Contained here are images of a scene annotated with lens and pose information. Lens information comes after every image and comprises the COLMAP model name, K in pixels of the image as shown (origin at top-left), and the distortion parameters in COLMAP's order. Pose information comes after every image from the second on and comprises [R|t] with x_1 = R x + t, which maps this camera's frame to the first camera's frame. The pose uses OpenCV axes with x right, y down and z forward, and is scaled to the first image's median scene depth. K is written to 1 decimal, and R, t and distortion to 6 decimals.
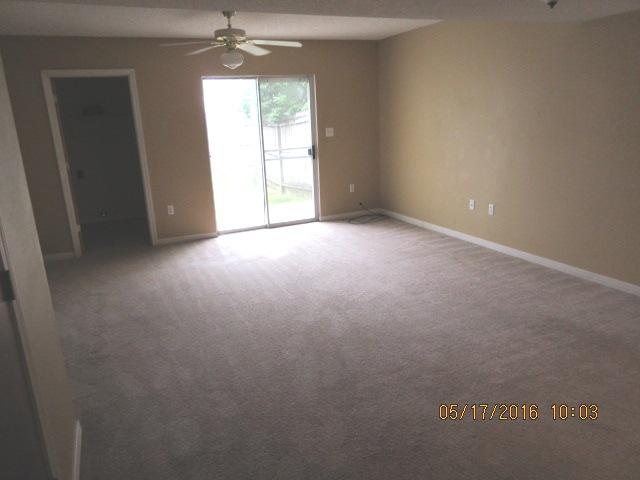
lens RADIAL K [[471.3, 0, 320.7], [0, 471.3, 240.5], [0, 0, 1]] dist [-0.002990, -0.003590]
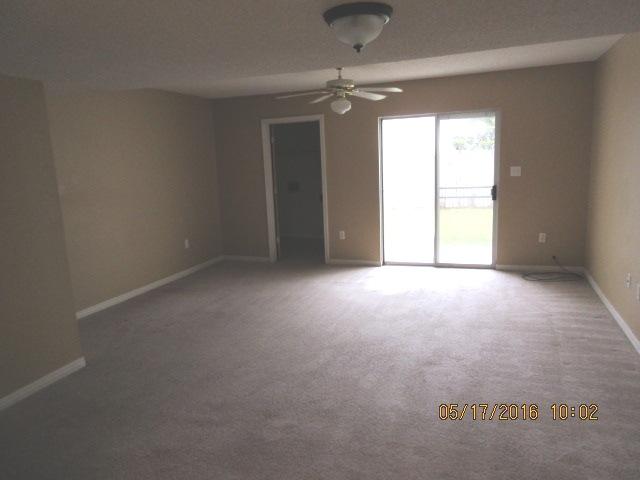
lens RADIAL K [[471.3, 0, 319.9], [0, 471.3, 239.0], [0, 0, 1]] dist [-0.002990, -0.003590]
pose [[0.721478, 0.132454, -0.679650, 0.422677], [-0.169715, 0.985421, 0.011885, -0.061630], [0.671316, 0.106772, 0.733440, 0.142178]]
